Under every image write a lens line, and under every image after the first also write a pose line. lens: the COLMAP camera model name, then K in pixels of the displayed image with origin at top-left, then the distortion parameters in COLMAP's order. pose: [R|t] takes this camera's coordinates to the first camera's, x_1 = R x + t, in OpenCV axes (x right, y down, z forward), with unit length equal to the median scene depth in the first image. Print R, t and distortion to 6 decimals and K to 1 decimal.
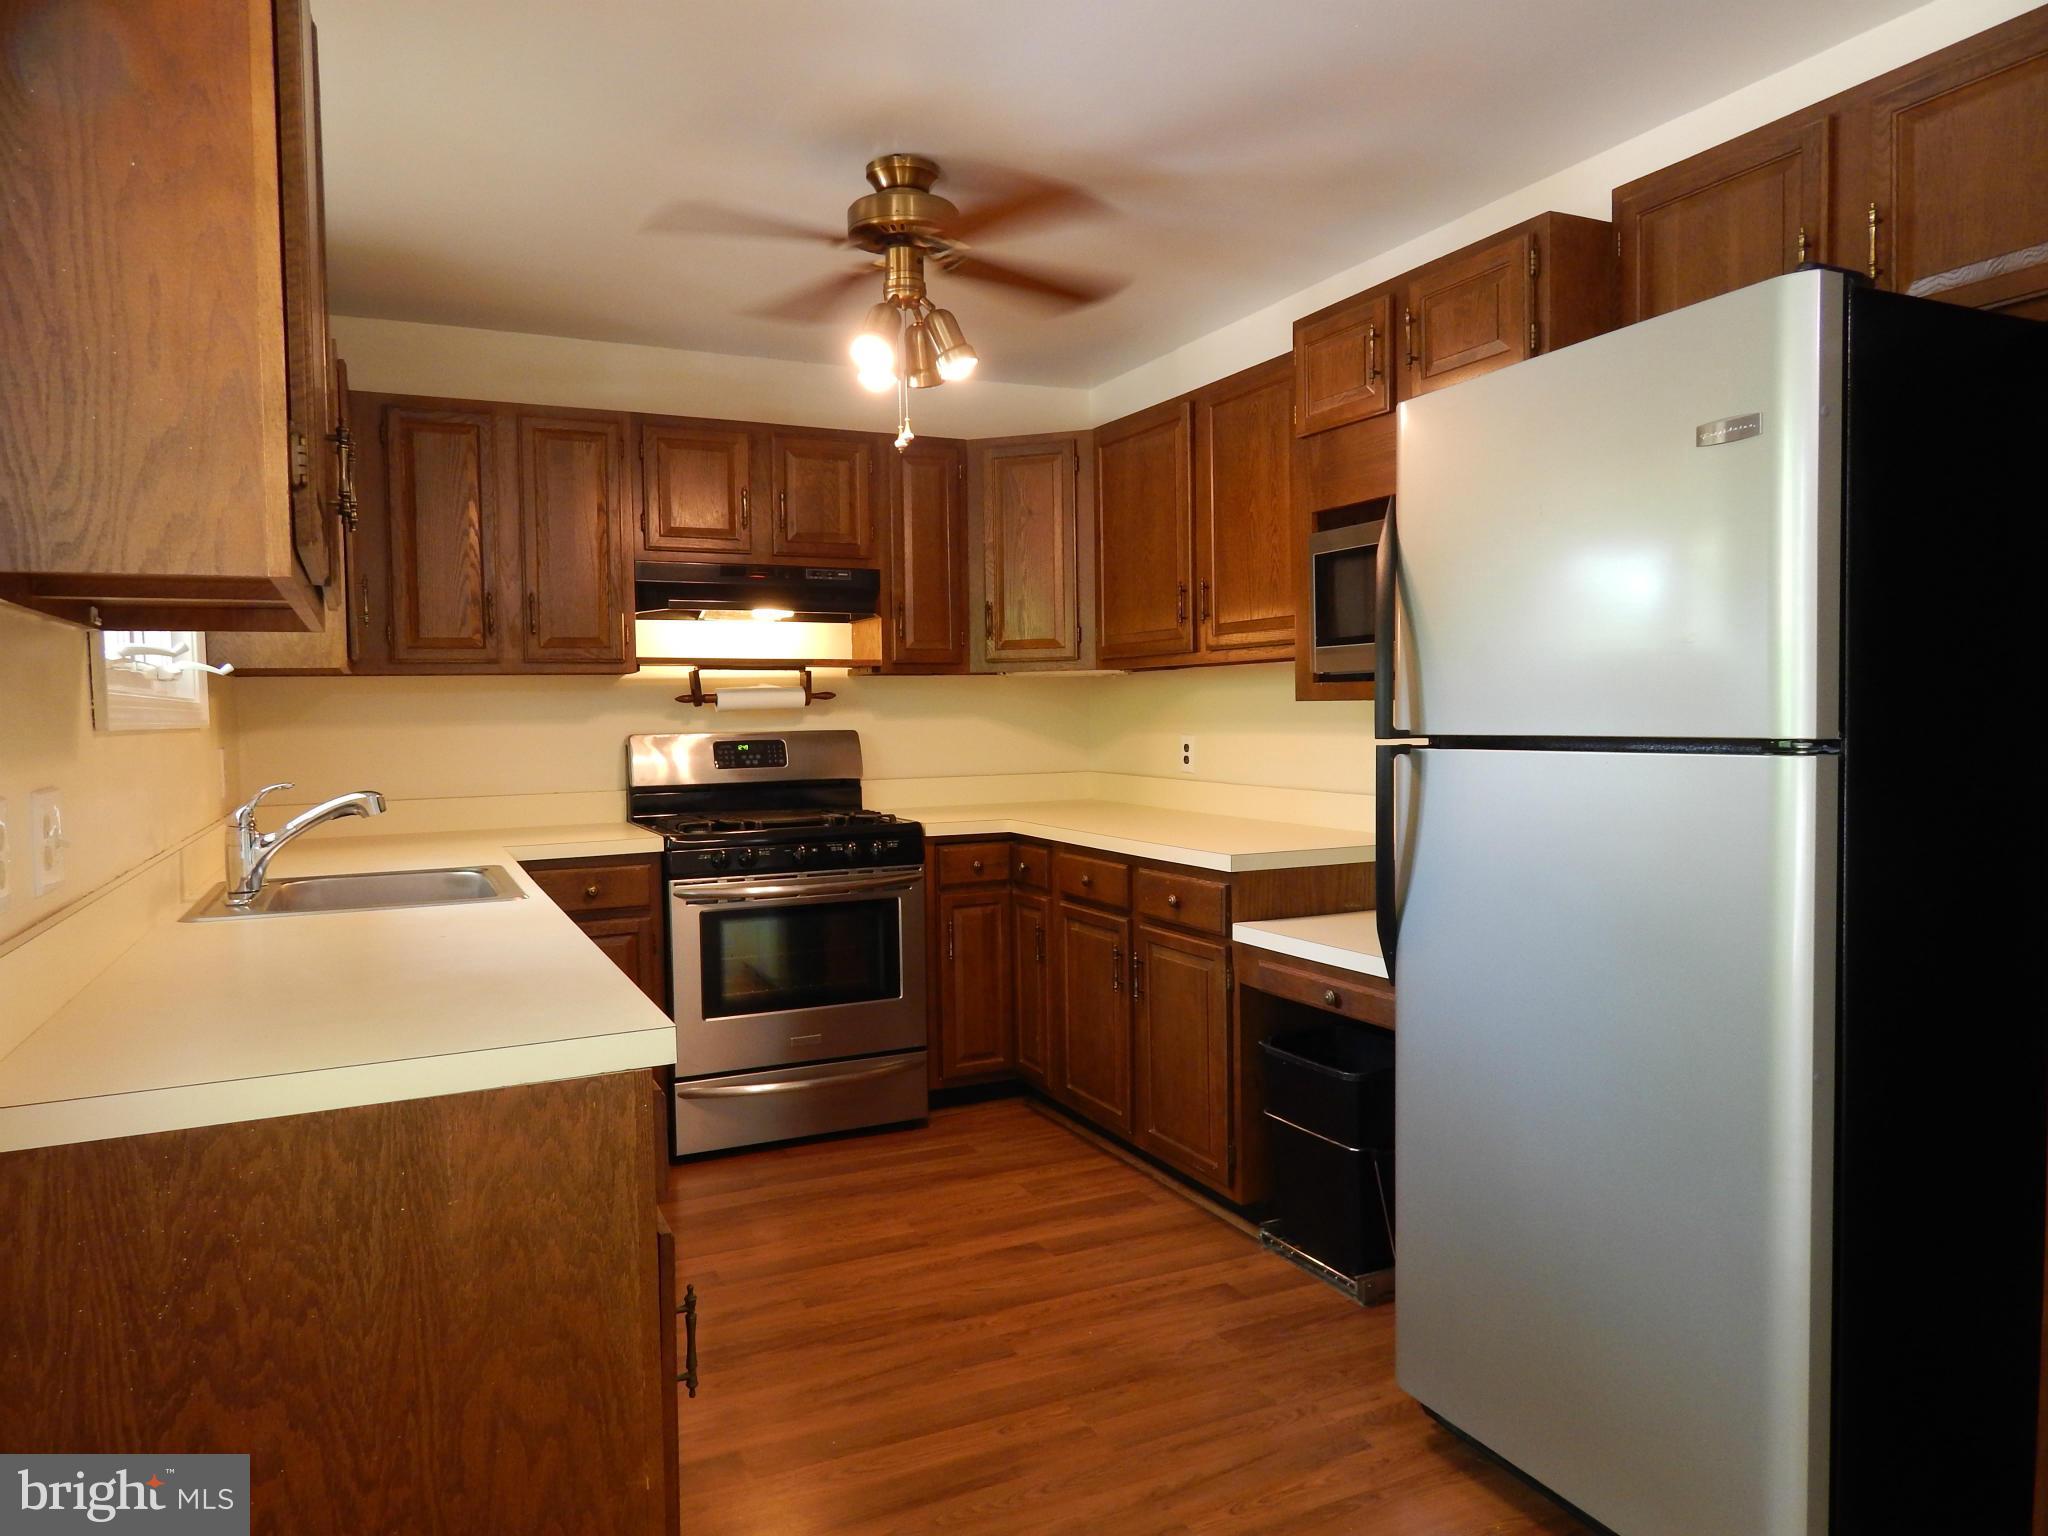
lens RADIAL K [[1344.7, 0, 1033.0], [0, 1344.7, 757.2], [0, 0, 1]] dist [0.000688, -0.005297]
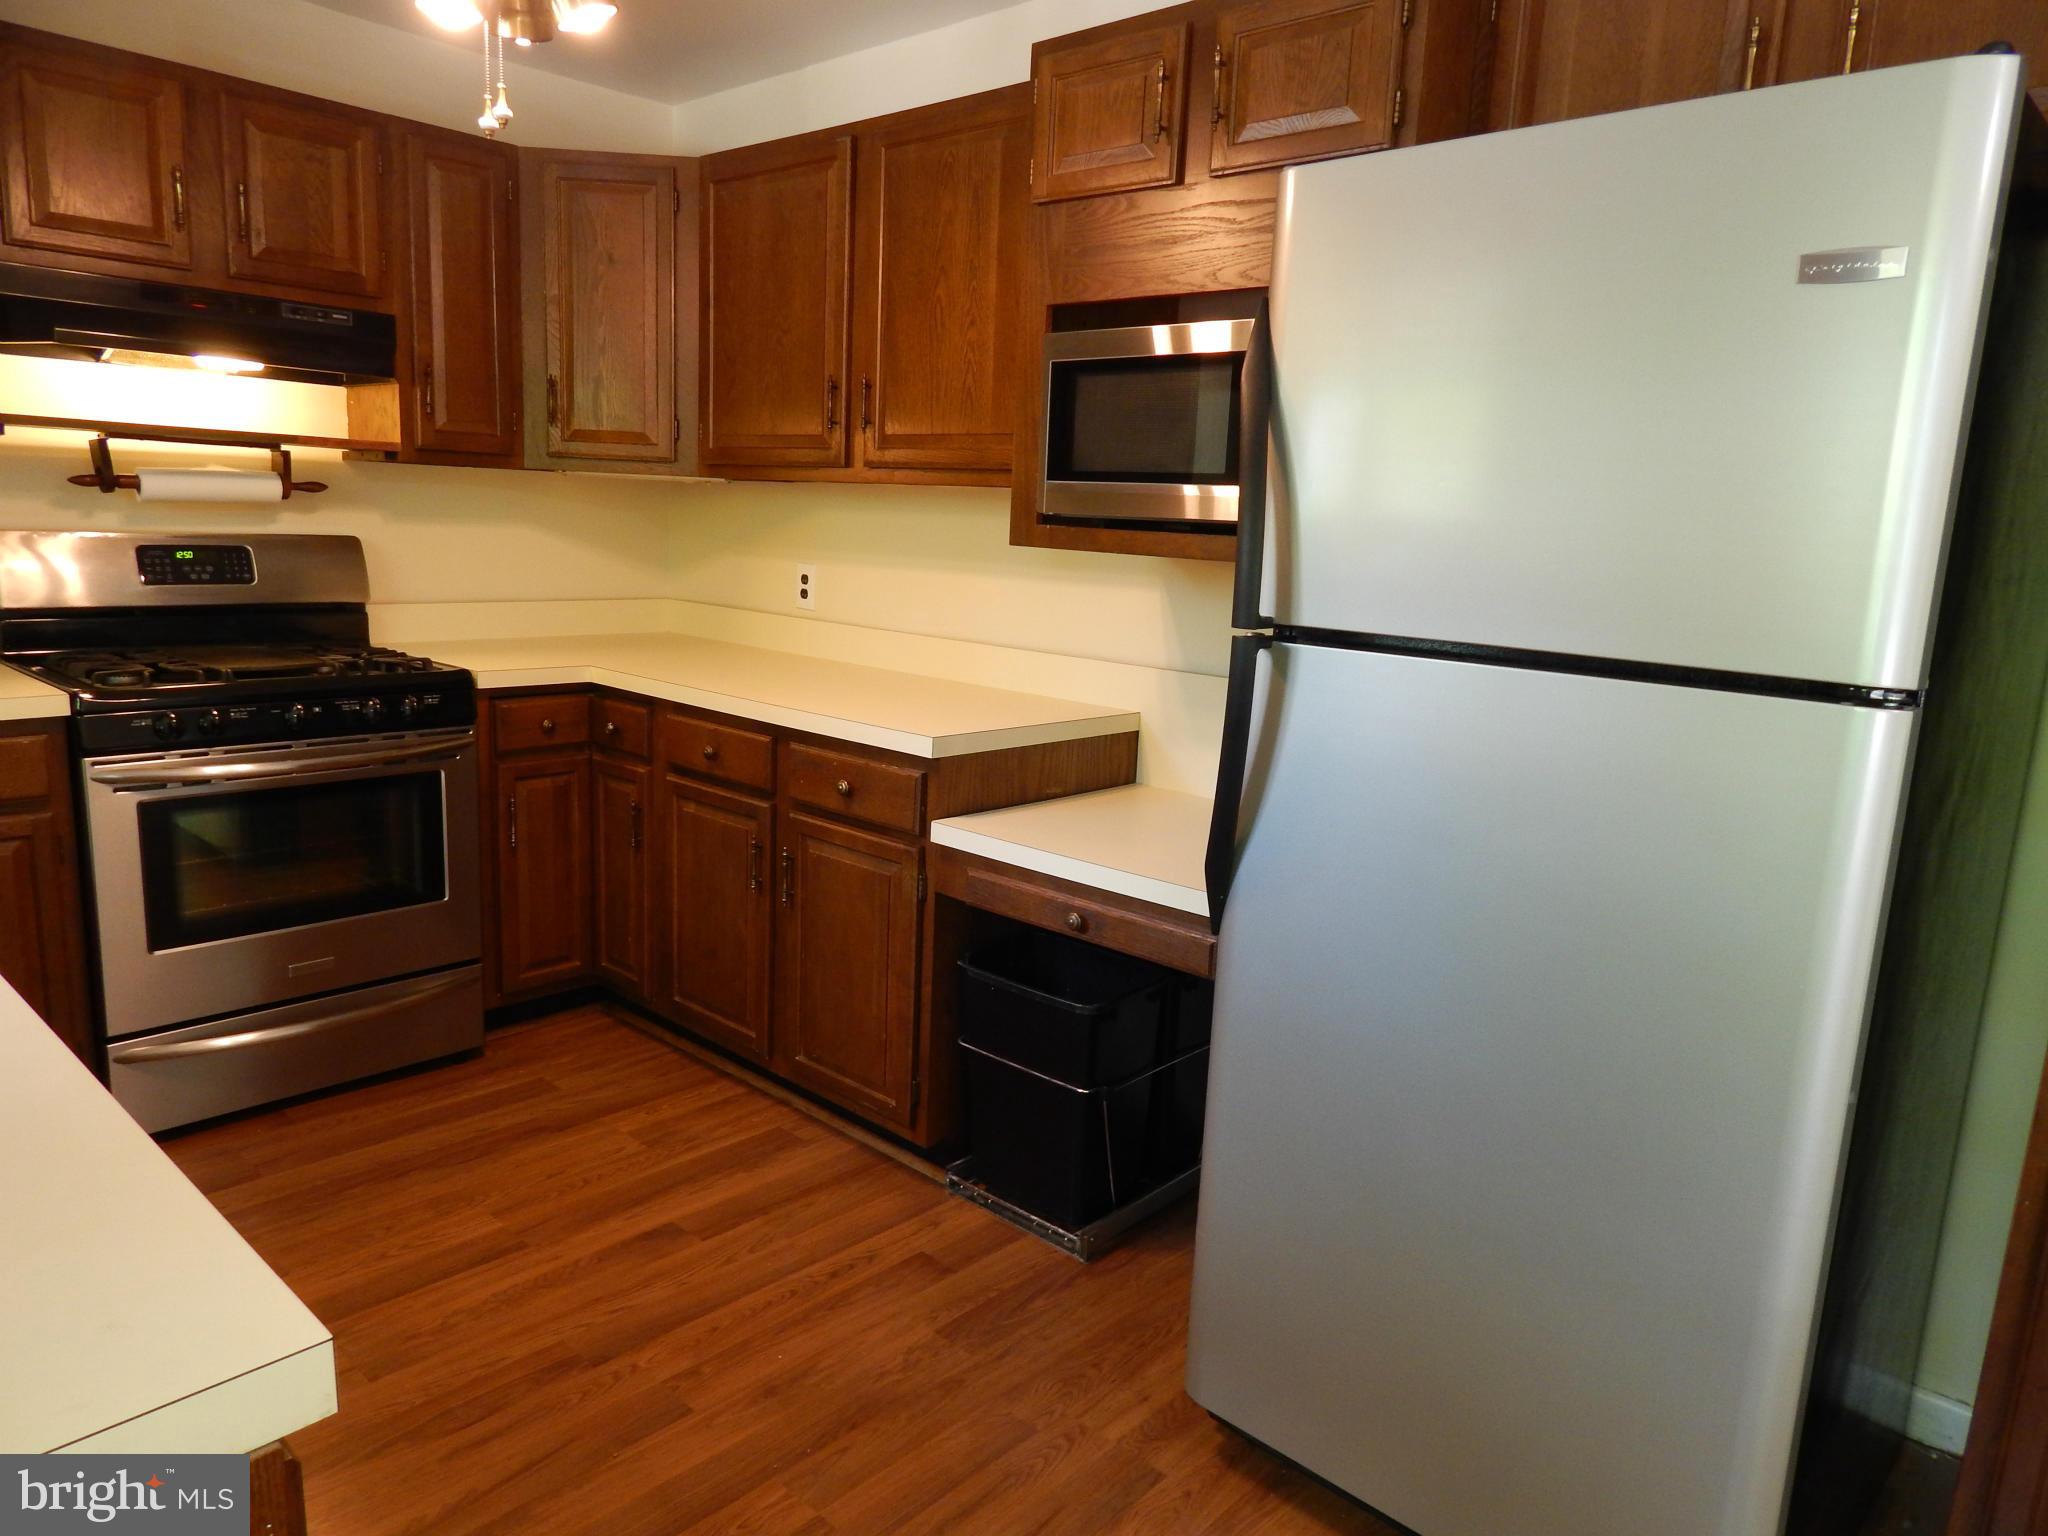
lens RADIAL K [[1344.7, 0, 1033.0], [0, 1344.7, 757.2], [0, 0, 1]] dist [0.000688, -0.005297]
pose [[0.926273, -0.010377, 0.376710, -0.080832], [-0.046500, 0.988835, 0.141576, -0.026046], [-0.373973, -0.148655, 0.915448, 0.200043]]
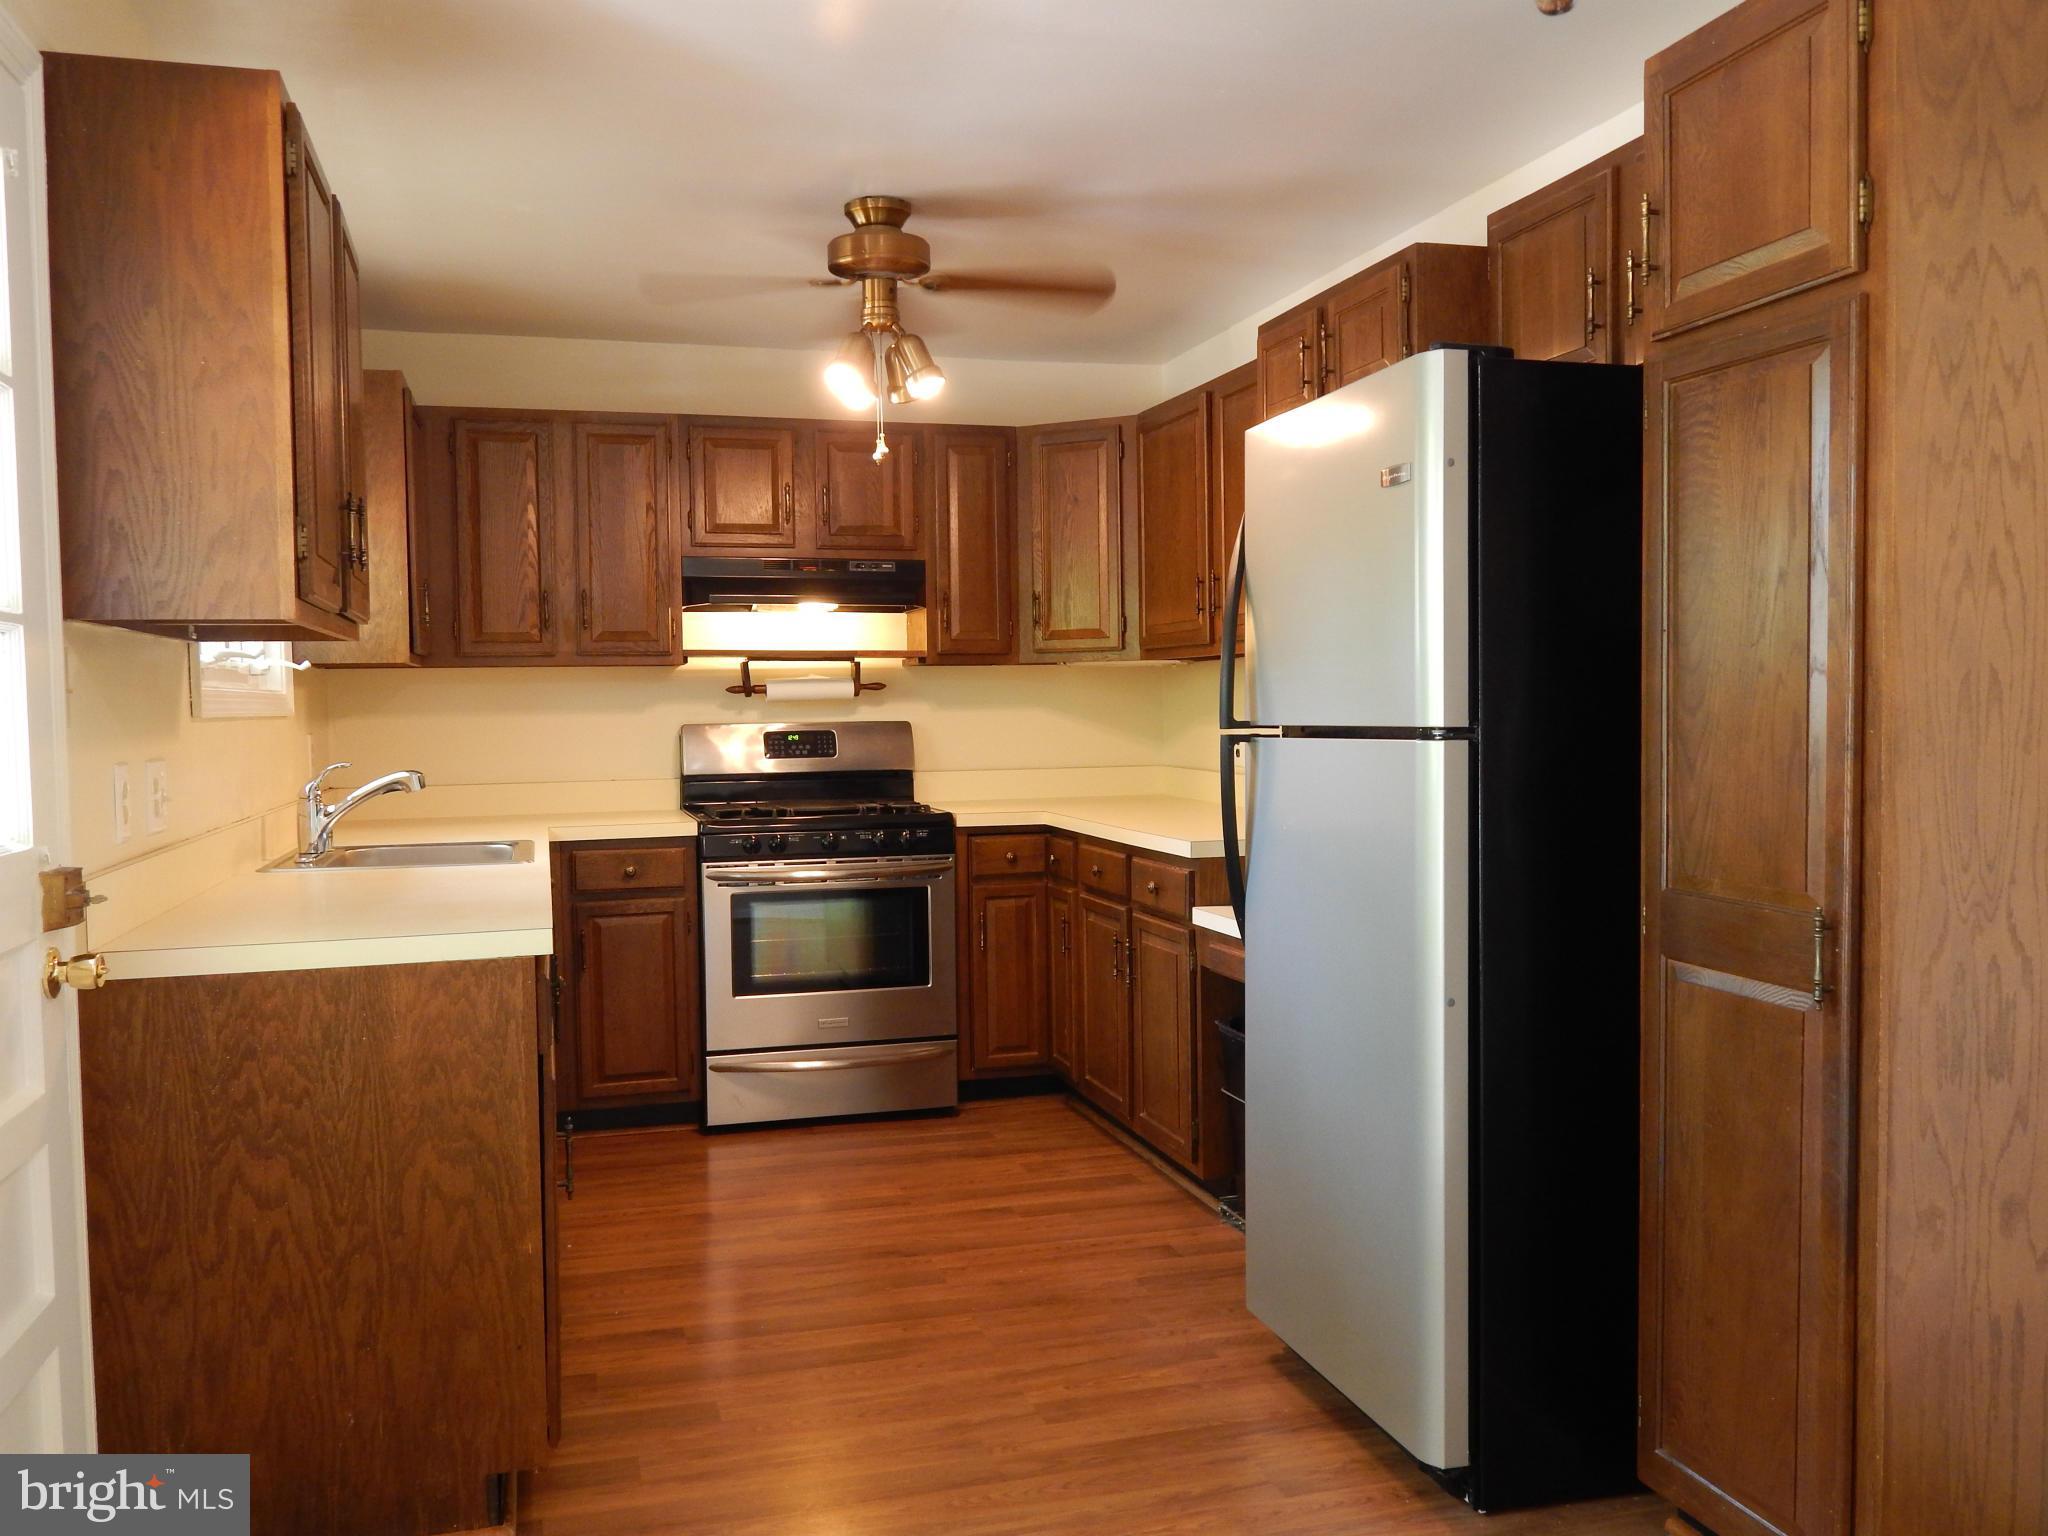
lens RADIAL K [[1692.0, 0, 1049.9], [0, 1692.0, 748.0], [0, 0, 1]] dist [-0.005857, -0.005550]
pose [[0.987390, 0.006992, -0.158152, 0.201860], [-0.007766, 0.999961, -0.004274, 0.005297], [0.158115, 0.005448, 0.987406, -0.256886]]
